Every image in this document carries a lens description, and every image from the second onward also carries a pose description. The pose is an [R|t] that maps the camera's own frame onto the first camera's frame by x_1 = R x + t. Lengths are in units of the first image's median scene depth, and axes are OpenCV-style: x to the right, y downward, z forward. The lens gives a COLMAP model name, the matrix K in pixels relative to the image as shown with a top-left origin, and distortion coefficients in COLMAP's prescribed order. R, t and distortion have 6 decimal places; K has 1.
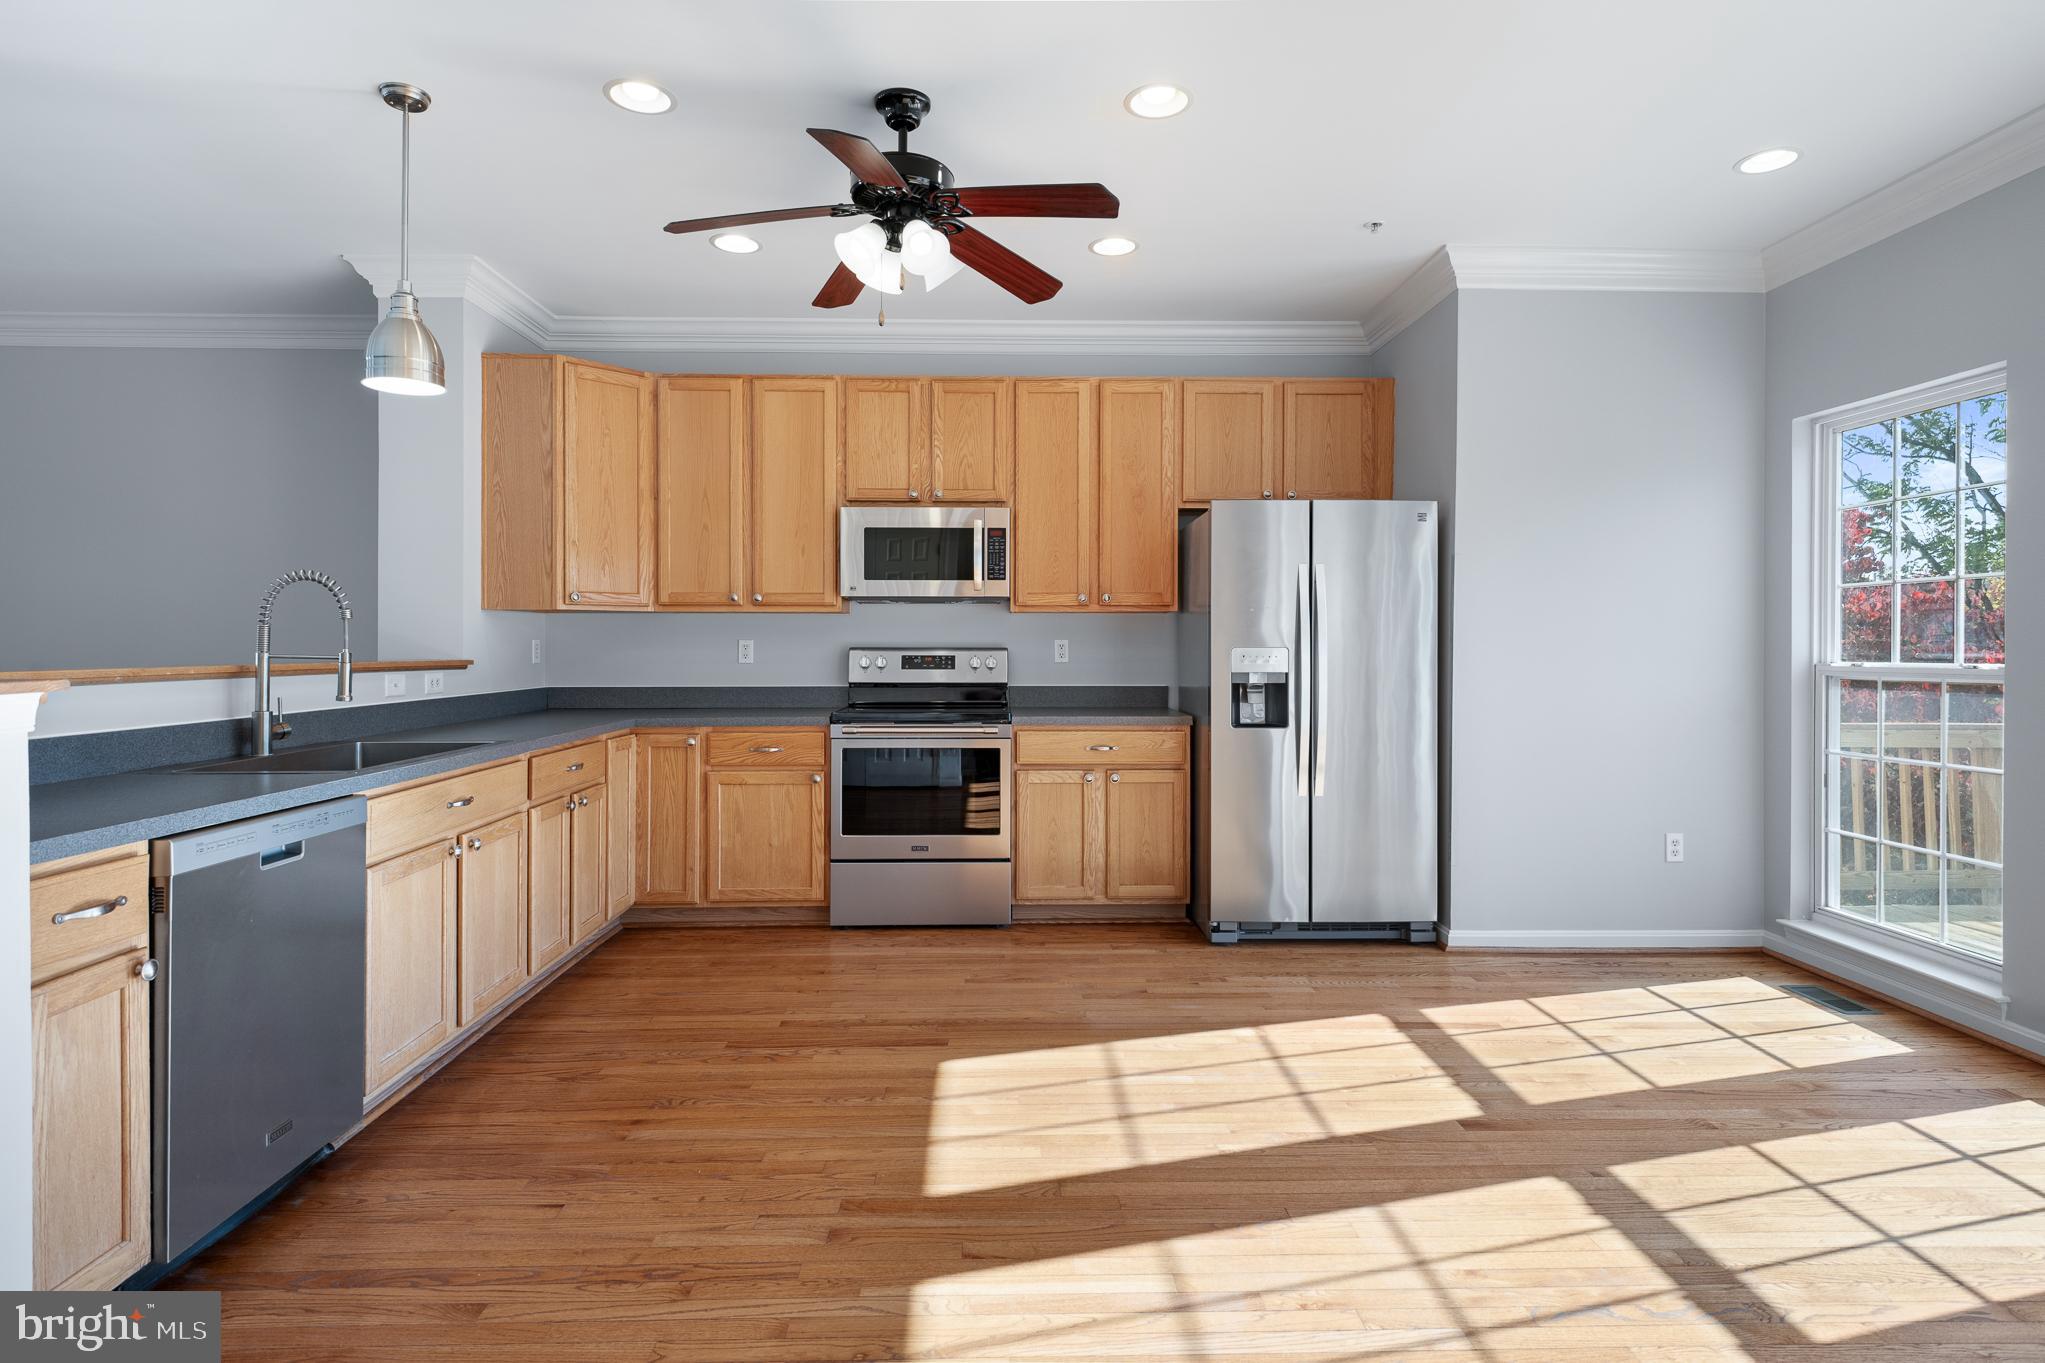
lens RADIAL K [[1097.1, 0, 1041.7], [0, 1097.1, 637.7], [0, 0, 1]] dist [0.005564, -0.005570]
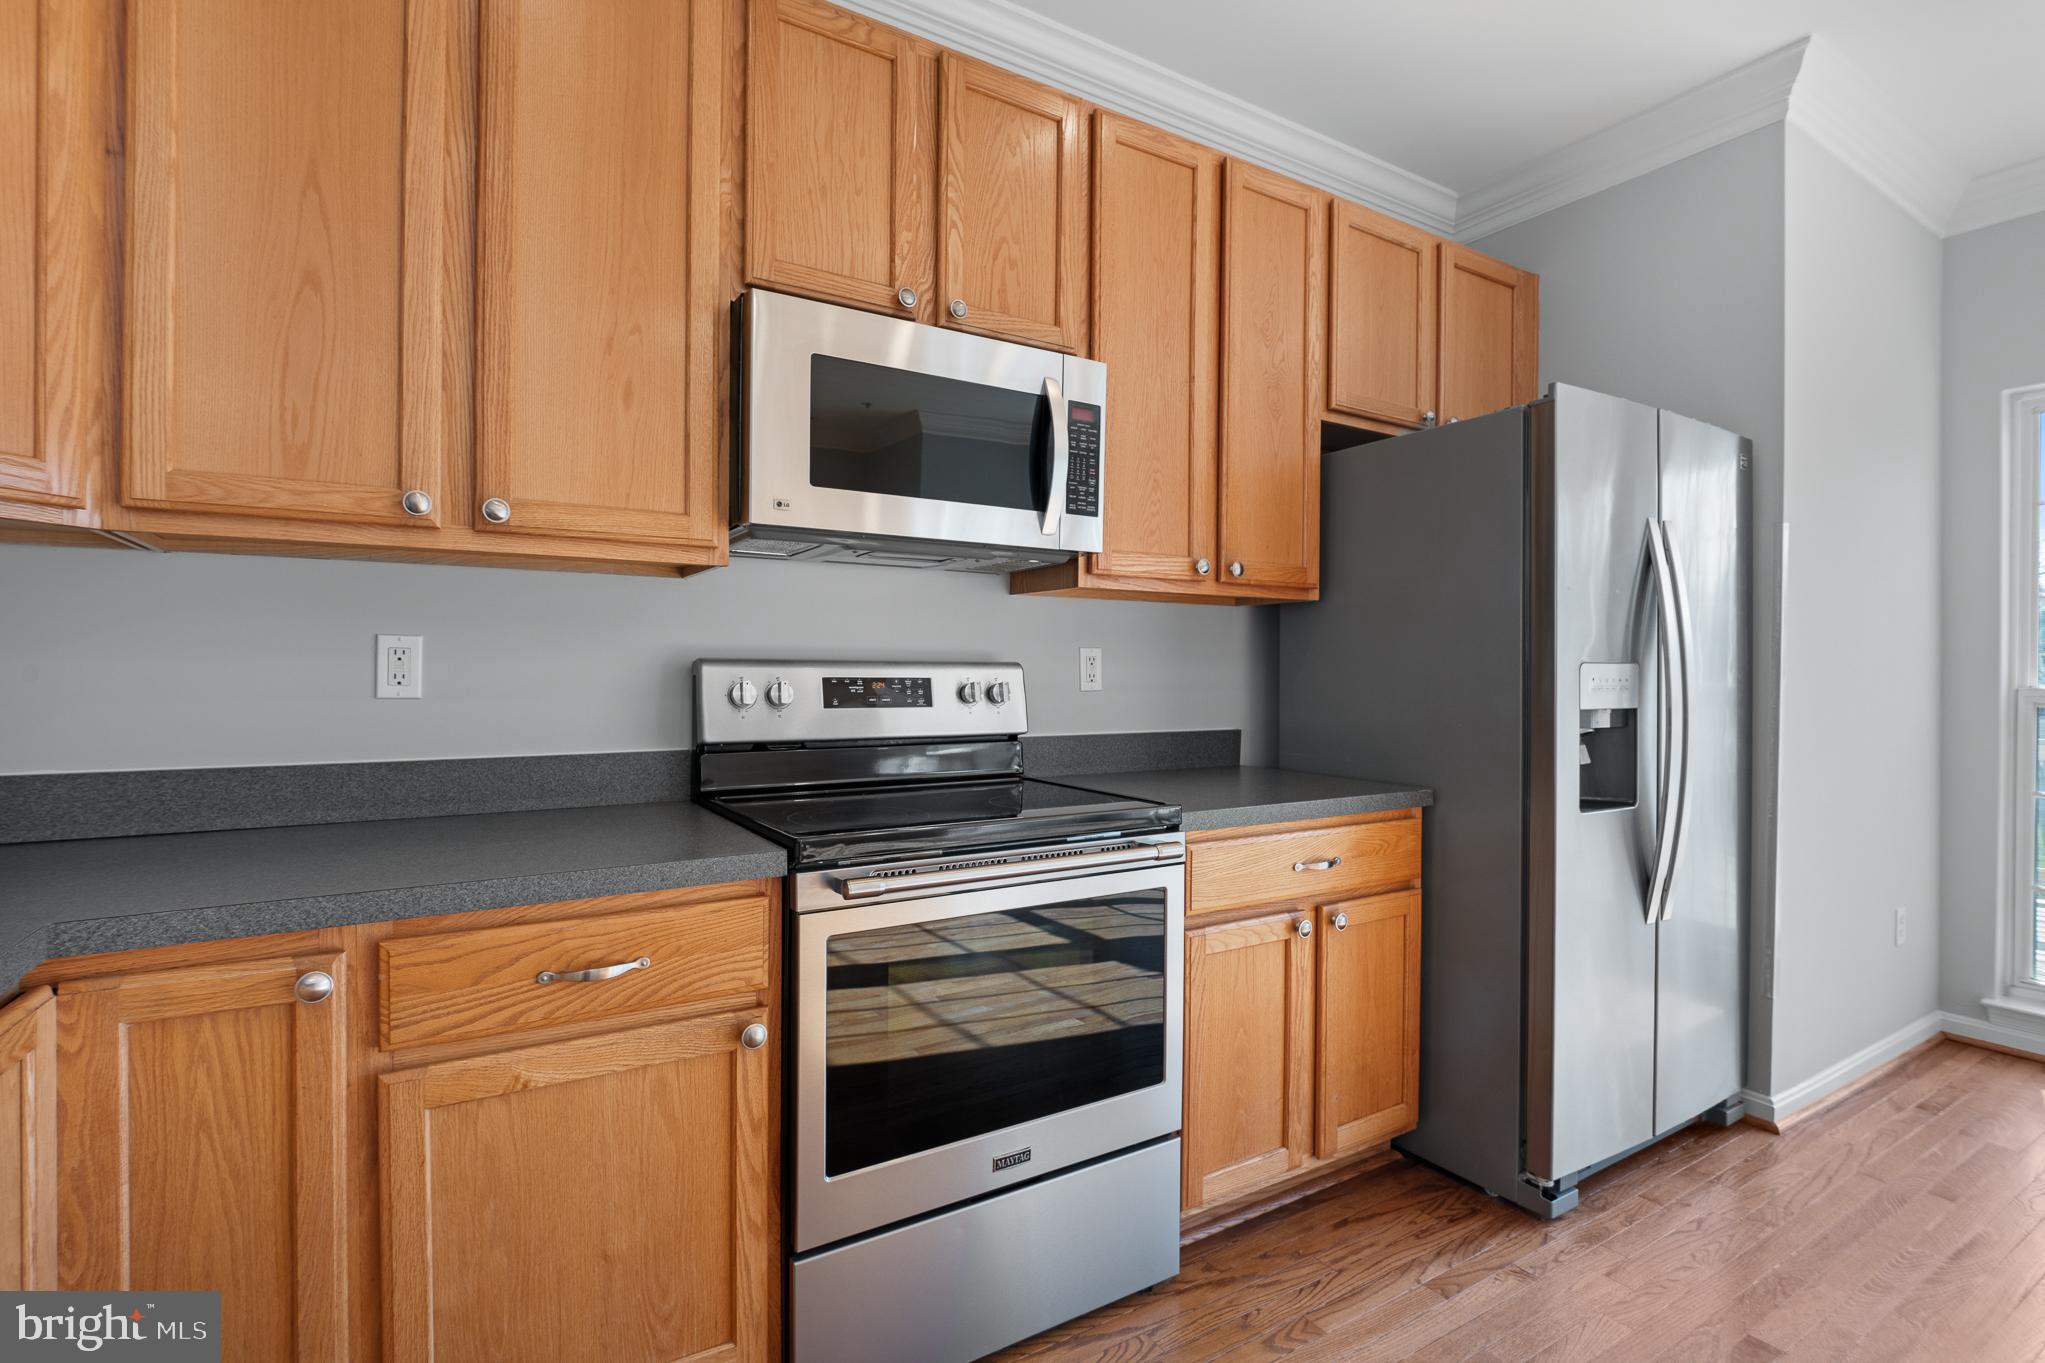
lens RADIAL K [[965.0, 0, 1020.0], [0, 965.0, 675.7], [0, 0, 1]] dist [-0.008737, -0.004143]
pose [[0.866610, 0.000855, 0.498986, -0.282869], [-0.008794, 0.999869, 0.013560, 0.010582], [-0.498909, -0.016139, 0.866504, 0.692053]]
